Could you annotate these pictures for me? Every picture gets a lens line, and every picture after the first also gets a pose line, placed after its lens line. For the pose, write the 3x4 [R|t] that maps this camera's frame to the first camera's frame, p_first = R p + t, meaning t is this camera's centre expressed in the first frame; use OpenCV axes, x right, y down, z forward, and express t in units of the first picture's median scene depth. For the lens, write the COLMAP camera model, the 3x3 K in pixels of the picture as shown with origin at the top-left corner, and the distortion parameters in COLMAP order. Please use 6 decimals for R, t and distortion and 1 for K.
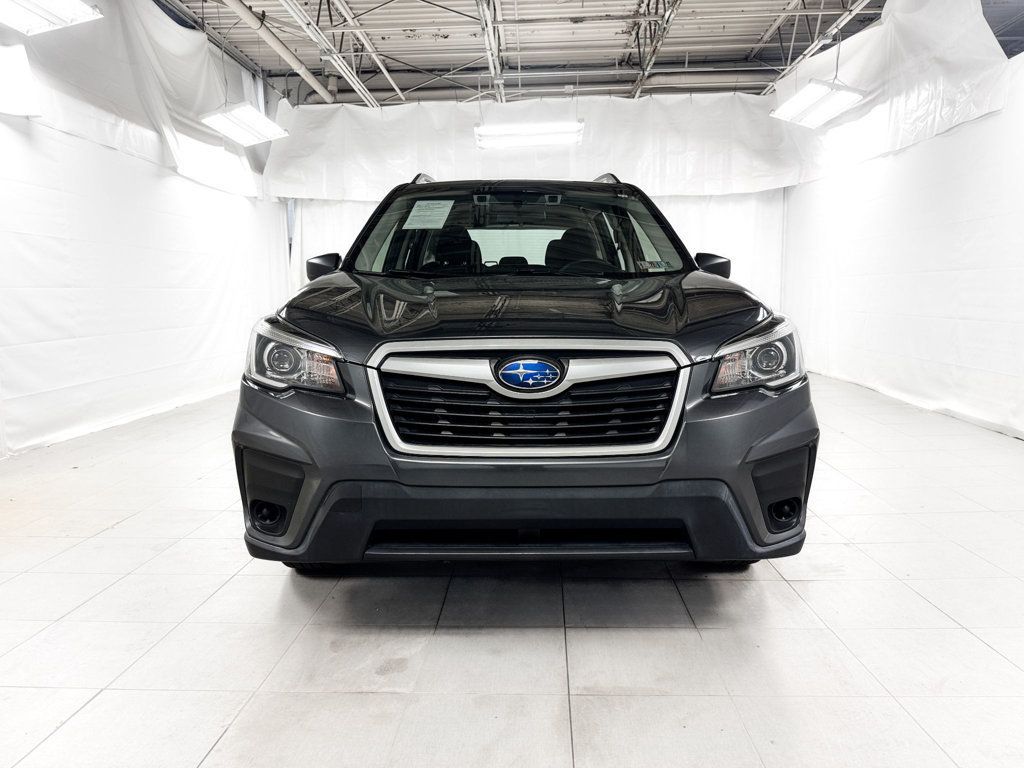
lens RADIAL K [[725.0, 0, 514.6], [0, 725.0, 383.8], [0, 0, 1]] dist [0.055708, -0.076392]
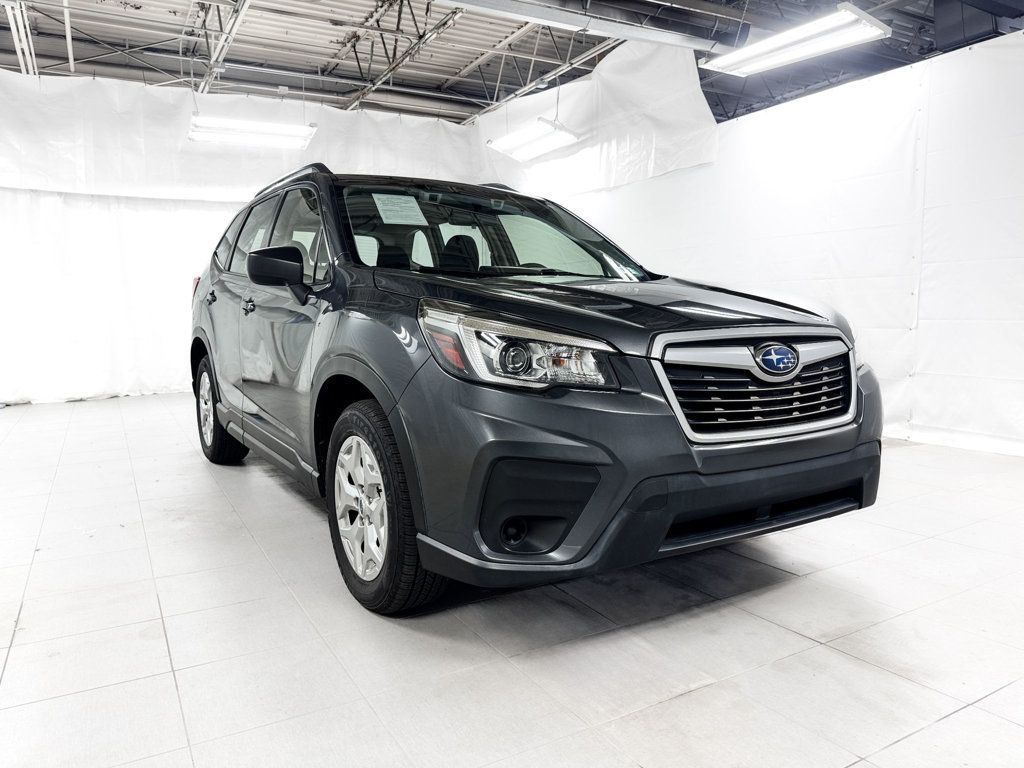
lens RADIAL K [[724.9, 0, 510.5], [0, 724.9, 383.3], [0, 0, 1]] dist [0.029114, -0.043280]
pose [[0.849130, -0.052985, 0.525519, -0.345428], [0.066769, 0.997742, -0.007287, 0.001554], [-0.523946, 0.041276, 0.850751, 0.110787]]
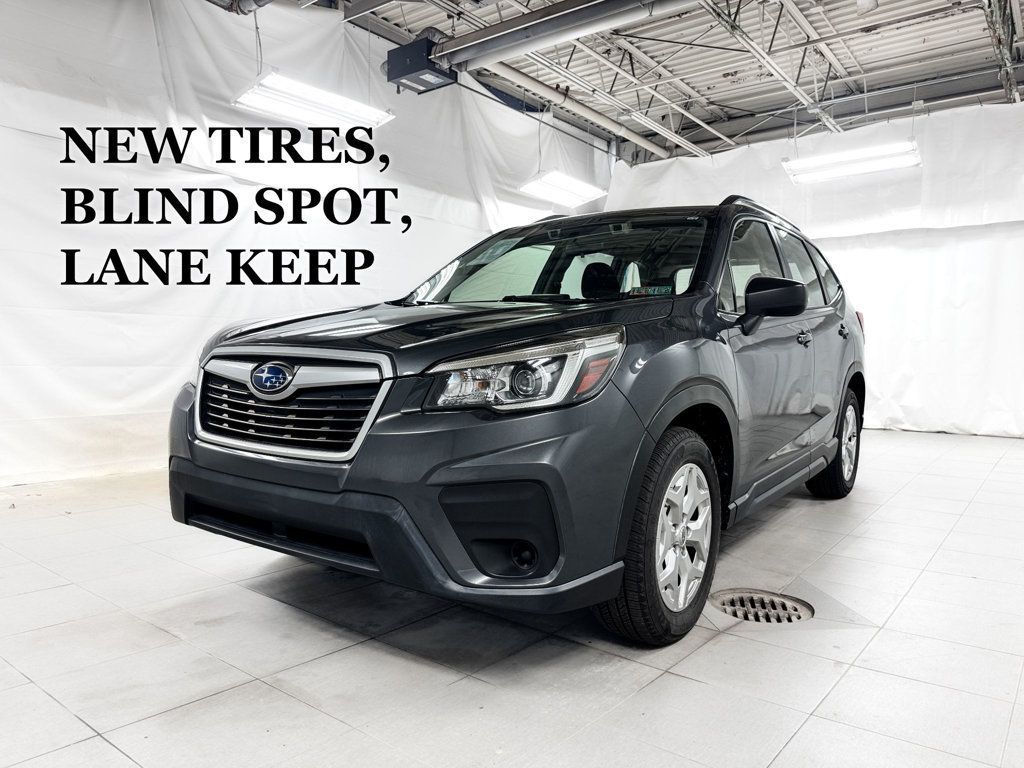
lens RADIAL K [[724.9, 0, 510.5], [0, 724.9, 383.3], [0, 0, 1]] dist [0.029114, -0.043280]
pose [[0.806325, 0.050077, -0.589350, 0.375856], [-0.094682, 0.994488, -0.045038, 0.004046], [0.583846, 0.092116, 0.806622, 0.123687]]
